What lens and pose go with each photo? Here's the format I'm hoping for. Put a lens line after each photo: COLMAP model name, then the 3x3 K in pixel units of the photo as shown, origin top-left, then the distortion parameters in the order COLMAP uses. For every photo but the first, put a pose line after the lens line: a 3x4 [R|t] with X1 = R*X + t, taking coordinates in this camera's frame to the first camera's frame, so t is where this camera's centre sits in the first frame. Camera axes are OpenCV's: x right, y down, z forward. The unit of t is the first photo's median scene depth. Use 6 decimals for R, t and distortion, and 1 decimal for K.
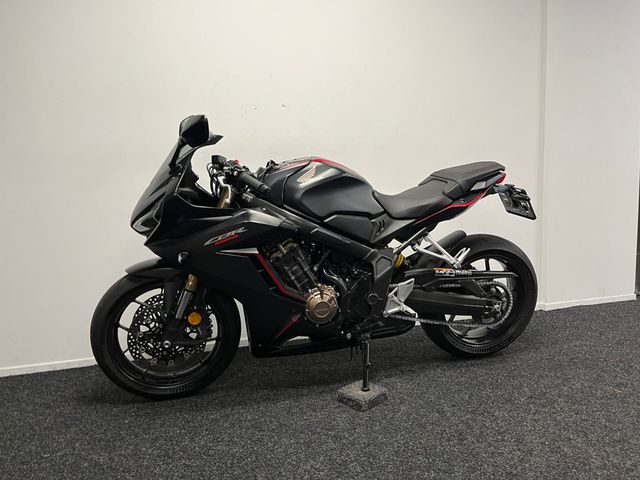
lens RADIAL K [[473.2, 0, 319.8], [0, 473.2, 246.9], [0, 0, 1]] dist [0.080356, -0.100189]
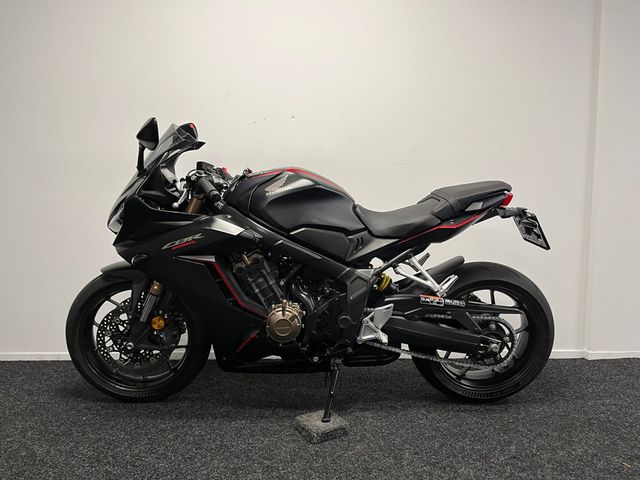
lens RADIAL K [[473.2, 0, 319.8], [0, 473.2, 246.9], [0, 0, 1]] dist [0.080356, -0.100189]
pose [[0.977389, 0.069960, -0.199541, 0.241901], [-0.078878, 0.996194, -0.037087, 0.002622], [0.196187, 0.051988, 0.979187, 0.082702]]
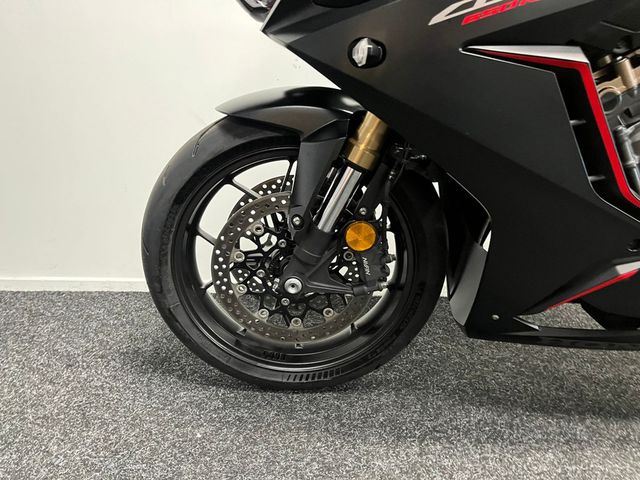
lens RADIAL K [[473.2, 0, 319.8], [0, 473.2, 246.9], [0, 0, 1]] dist [0.080356, -0.100189]
pose [[0.972147, 0.125567, -0.197895, -0.204342], [-0.095882, 0.983554, 0.153064, 0.094465], [0.213860, -0.129826, 0.968199, 0.559902]]
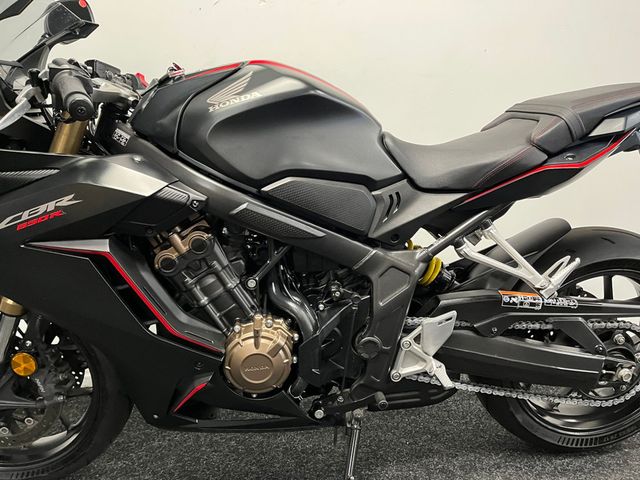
lens RADIAL K [[468.6, 0, 328.5], [0, 468.6, 245.0], [0, 0, 1]] dist [0.072764, -0.093143]
pose [[0.988853, 0.051142, -0.139839, 0.135452], [-0.044359, 0.997703, 0.051205, -0.023885], [0.142136, -0.044431, 0.988849, 0.506758]]
